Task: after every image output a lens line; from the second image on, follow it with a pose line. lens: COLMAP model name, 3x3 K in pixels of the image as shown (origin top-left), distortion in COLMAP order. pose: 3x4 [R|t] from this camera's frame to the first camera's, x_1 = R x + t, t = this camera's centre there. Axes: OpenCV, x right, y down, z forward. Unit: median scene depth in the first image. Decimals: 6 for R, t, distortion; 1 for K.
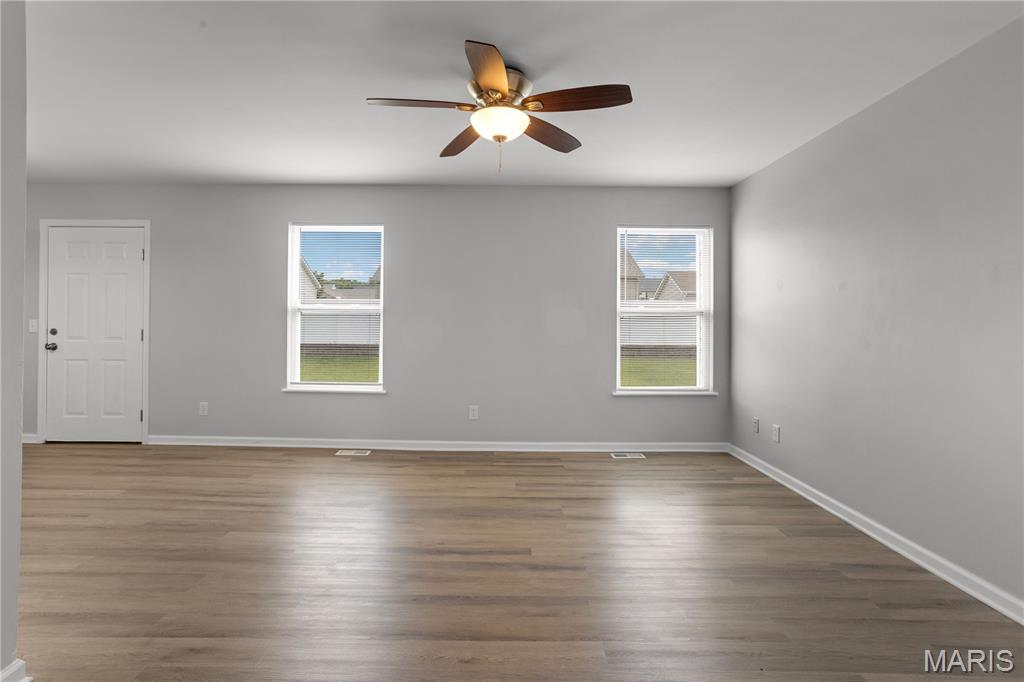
lens RADIAL K [[476.8, 0, 509.4], [0, 476.8, 316.3], [0, 0, 1]] dist [0.000004, 0.000049]
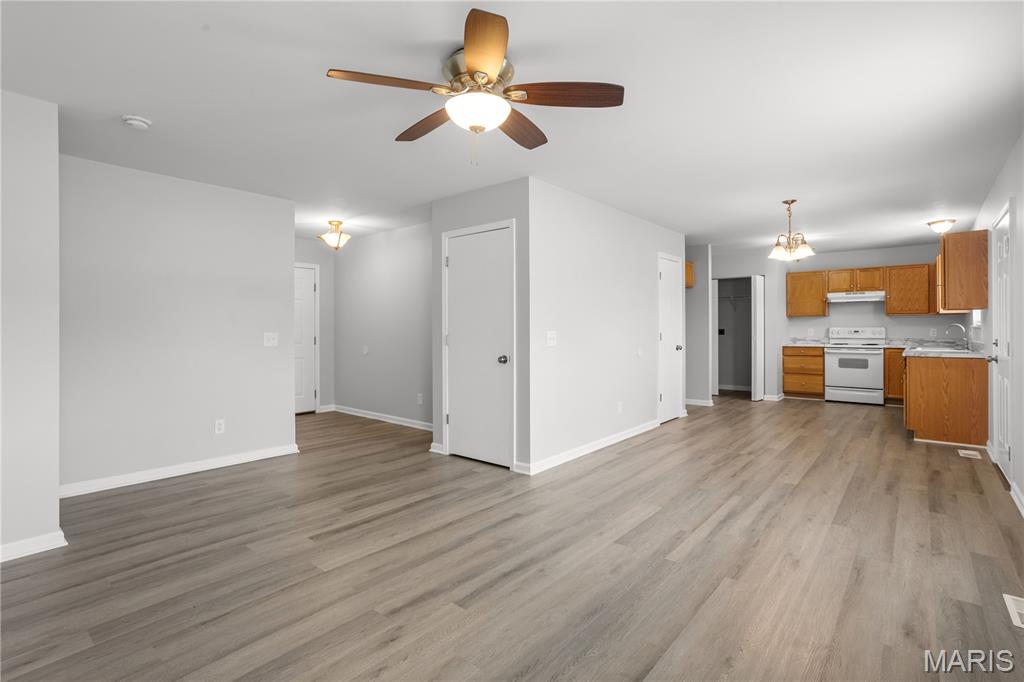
lens RADIAL K [[490.4, 0, 508.6], [0, 490.4, 330.8], [0, 0, 1]] dist [-0.048928, 0.031141]
pose [[-0.643618, 0.000776, -0.765347, 0.349322], [0.005410, 0.999979, -0.003536, 0.007186], [0.765328, -0.006416, -0.643609, 0.883273]]
